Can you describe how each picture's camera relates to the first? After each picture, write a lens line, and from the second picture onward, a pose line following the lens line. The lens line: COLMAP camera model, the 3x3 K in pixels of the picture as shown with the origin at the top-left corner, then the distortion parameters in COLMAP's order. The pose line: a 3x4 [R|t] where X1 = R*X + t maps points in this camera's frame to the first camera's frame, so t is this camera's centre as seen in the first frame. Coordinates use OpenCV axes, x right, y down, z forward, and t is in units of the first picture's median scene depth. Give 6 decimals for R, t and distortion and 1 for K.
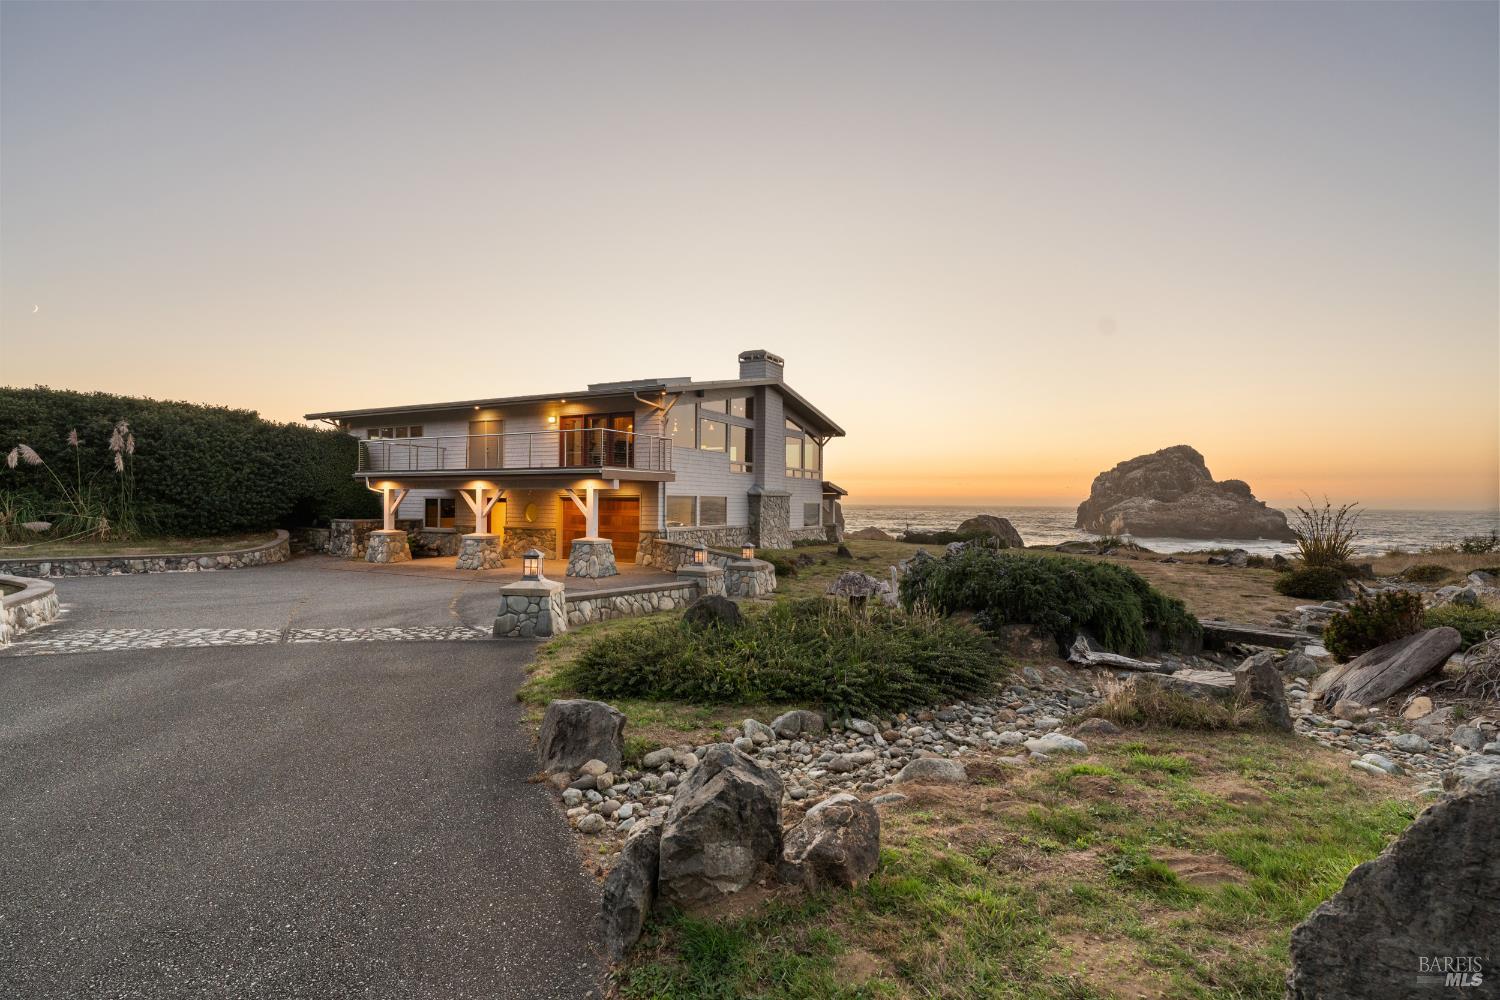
lens RADIAL K [[702.7, 0, 755.8], [0, 702.7, 504.5], [0, 0, 1]] dist [0.002679, 0.000791]
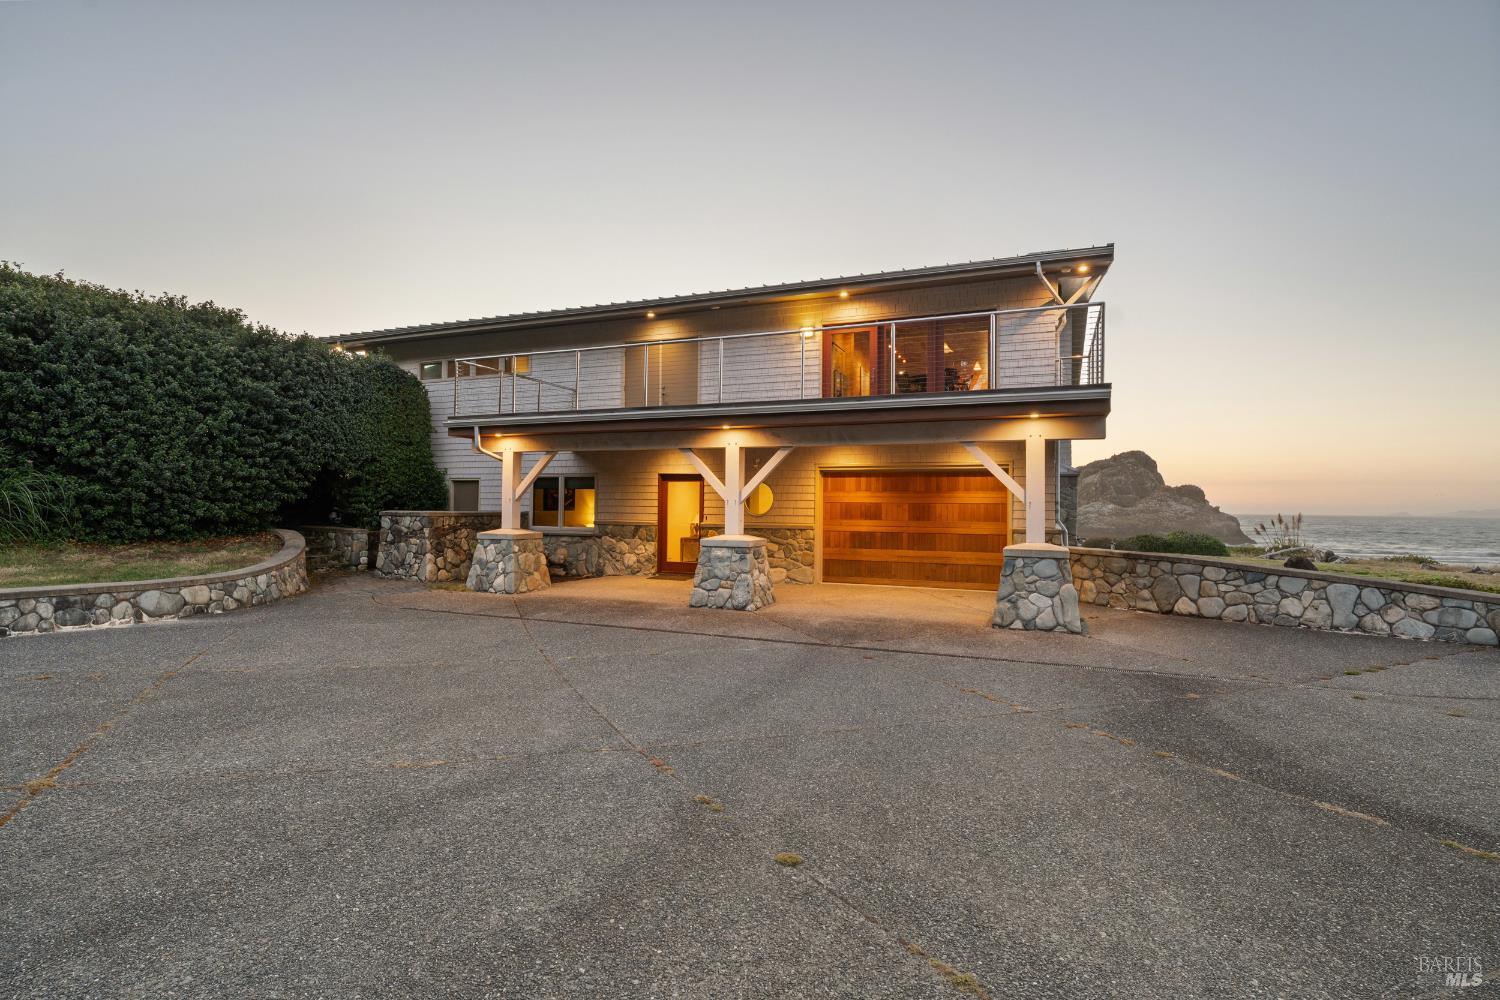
lens RADIAL K [[702.7, 0, 741.4], [0, 702.7, 491.0], [0, 0, 1]] dist [0.002679, 0.000791]
pose [[0.996827, 0.004051, 0.079493, -0.392382], [-0.001899, 0.999630, -0.027120, 0.021496], [-0.079573, 0.026883, 0.996466, 0.462804]]
